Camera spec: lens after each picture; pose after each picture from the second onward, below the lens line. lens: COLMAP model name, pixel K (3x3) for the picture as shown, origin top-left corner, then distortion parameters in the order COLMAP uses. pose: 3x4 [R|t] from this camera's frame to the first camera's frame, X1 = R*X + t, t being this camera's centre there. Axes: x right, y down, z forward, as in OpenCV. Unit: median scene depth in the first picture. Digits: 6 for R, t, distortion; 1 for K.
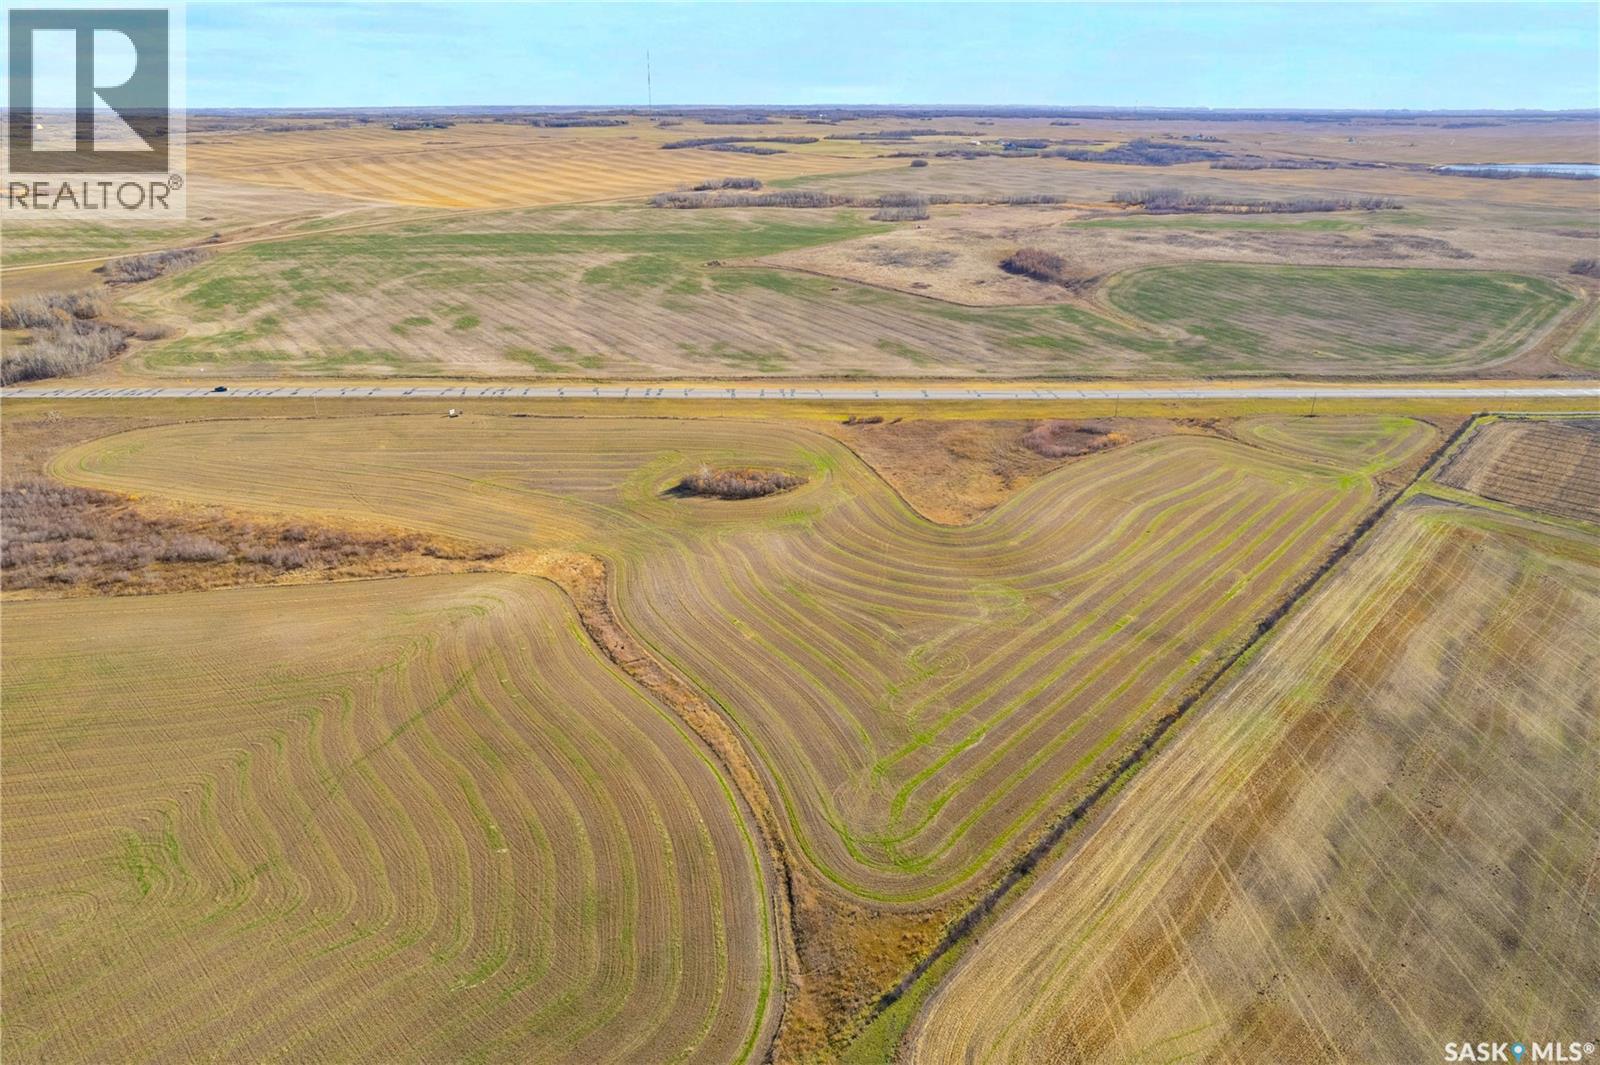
lens RADIAL K [[1024.3, 0, 790.9], [0, 1024.3, 529.4], [0, 0, 1]] dist [-0.079003, 0.073638]
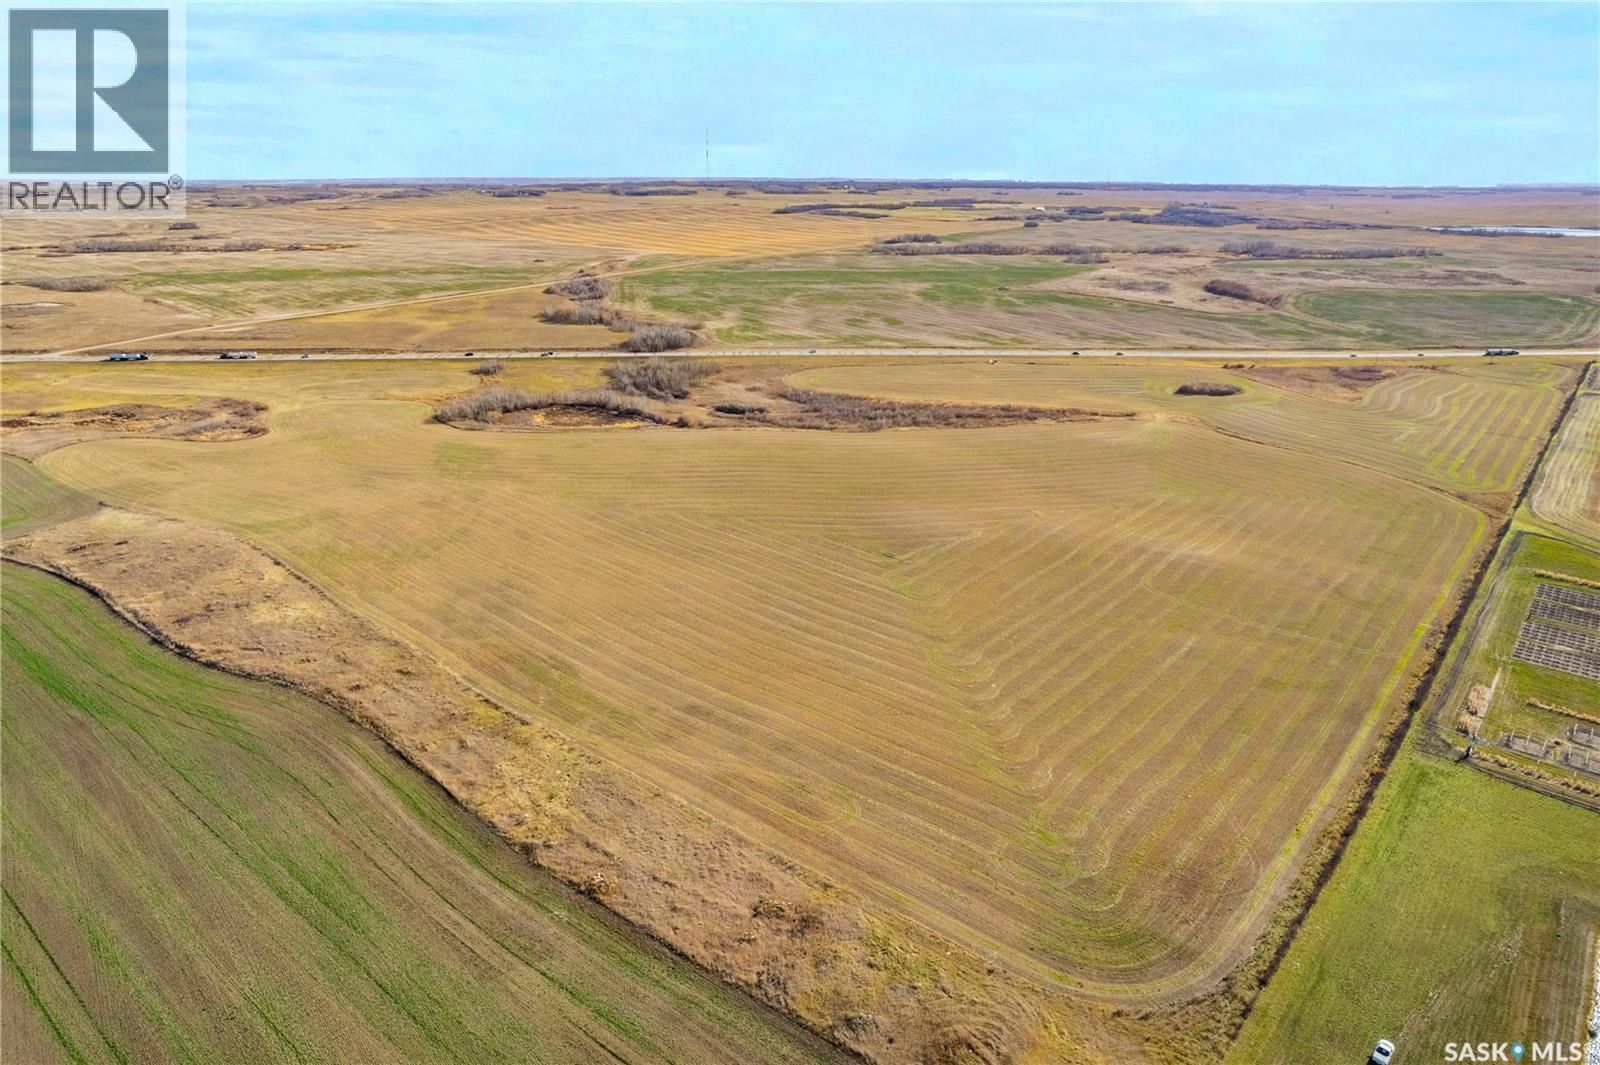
lens RADIAL K [[1024.3, 0, 790.9], [0, 1024.3, 529.4], [0, 0, 1]] dist [-0.079003, 0.073638]
pose [[0.998784, -0.015074, 0.046944, -0.438180], [0.018008, 0.997870, -0.062704, 0.148472], [-0.045899, 0.063473, 0.996928, -0.348814]]
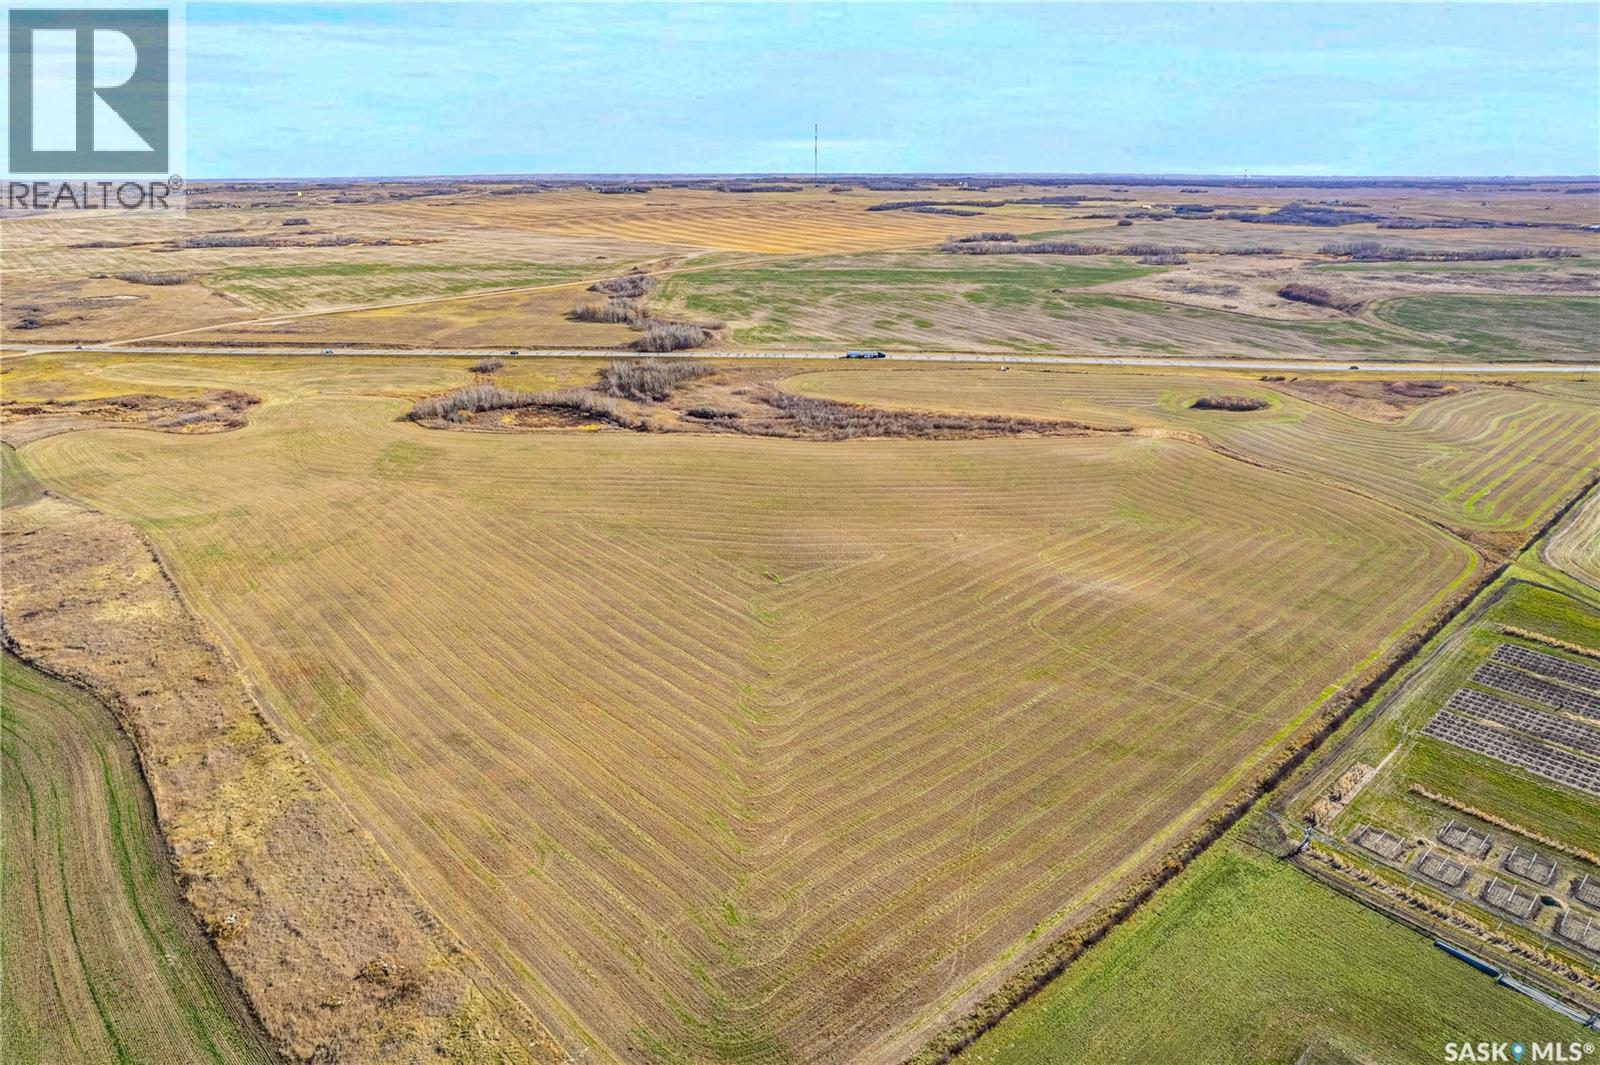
lens RADIAL K [[1024.3, 0, 790.9], [0, 1024.3, 529.4], [0, 0, 1]] dist [-0.079003, 0.073638]
pose [[0.997138, 0.022423, -0.072206, -0.321033], [-0.026709, 0.997903, -0.058952, 0.135835], [0.070733, 0.060712, 0.995646, -0.320696]]
